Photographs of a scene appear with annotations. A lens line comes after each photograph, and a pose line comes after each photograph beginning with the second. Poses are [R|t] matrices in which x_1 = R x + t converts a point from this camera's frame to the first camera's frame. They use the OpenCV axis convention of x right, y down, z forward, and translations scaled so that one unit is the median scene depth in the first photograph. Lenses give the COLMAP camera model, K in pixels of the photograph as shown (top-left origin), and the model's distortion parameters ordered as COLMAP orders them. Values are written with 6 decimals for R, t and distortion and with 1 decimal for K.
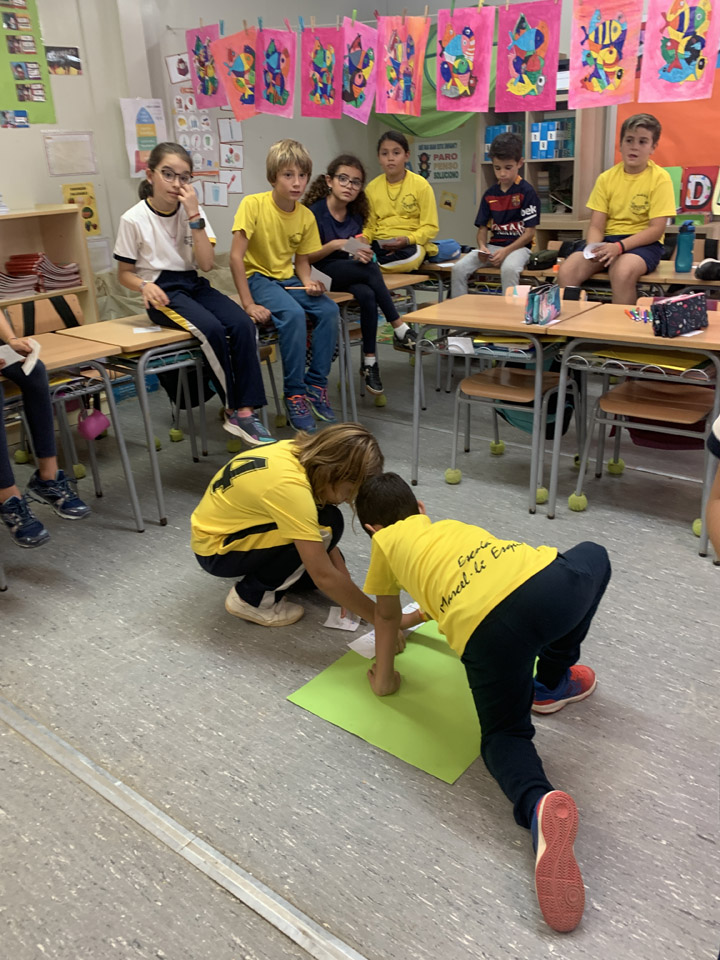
lens RADIAL K [[786.7, 0, 361.7], [0, 786.7, 476.6], [0, 0, 1]] dist [0.002294, -0.001427]
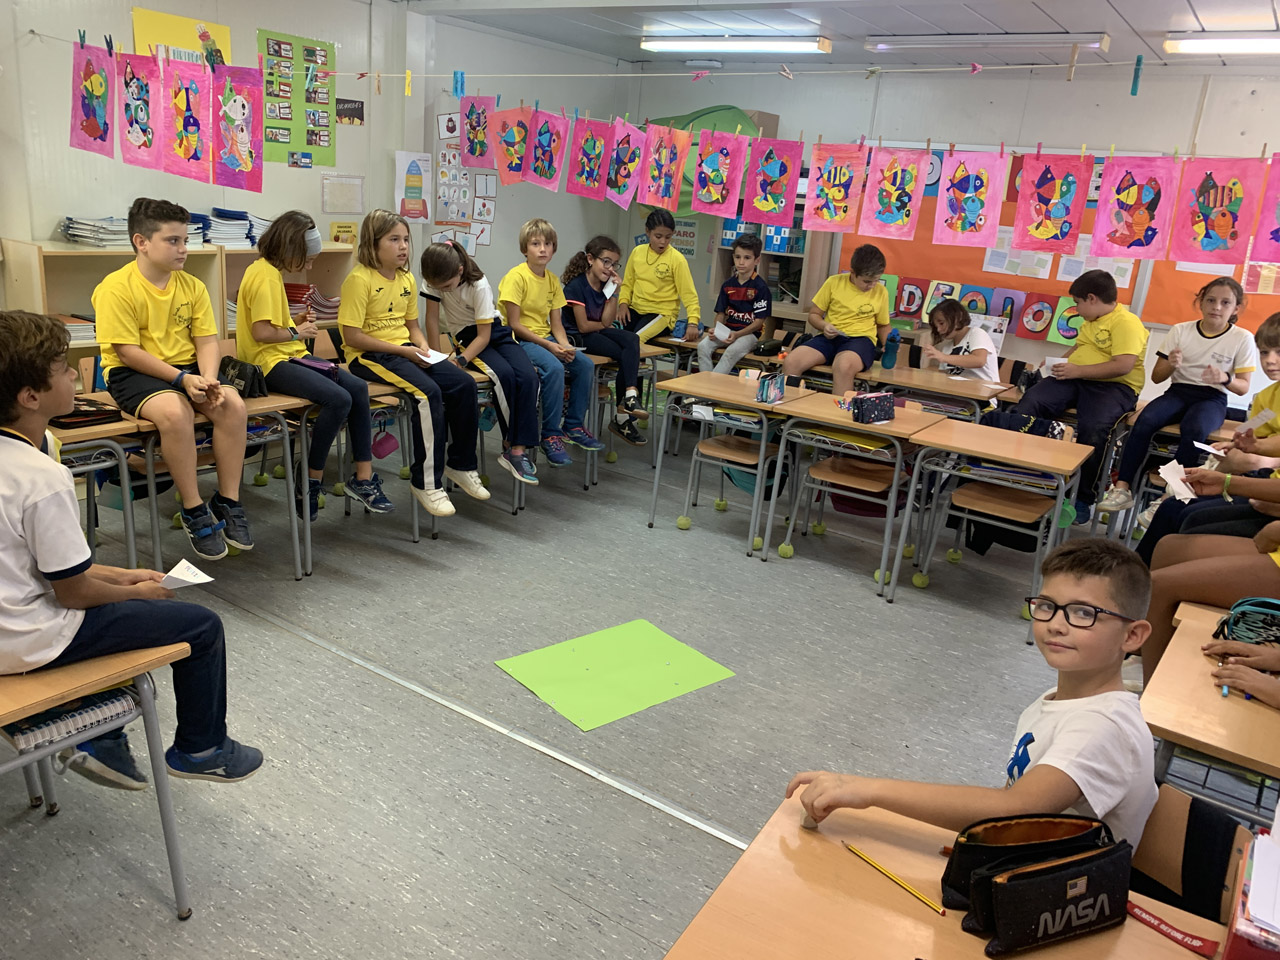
lens RADIAL K [[973.4, 0, 645.7], [0, 973.4, 479.6], [0, 0, 1]] dist [0.014337, -0.022772]
pose [[0.987331, 0.100789, 0.122551, -0.137653], [-0.088825, 0.991069, -0.099461, 0.094906], [-0.131481, 0.087315, 0.987466, -0.473342]]
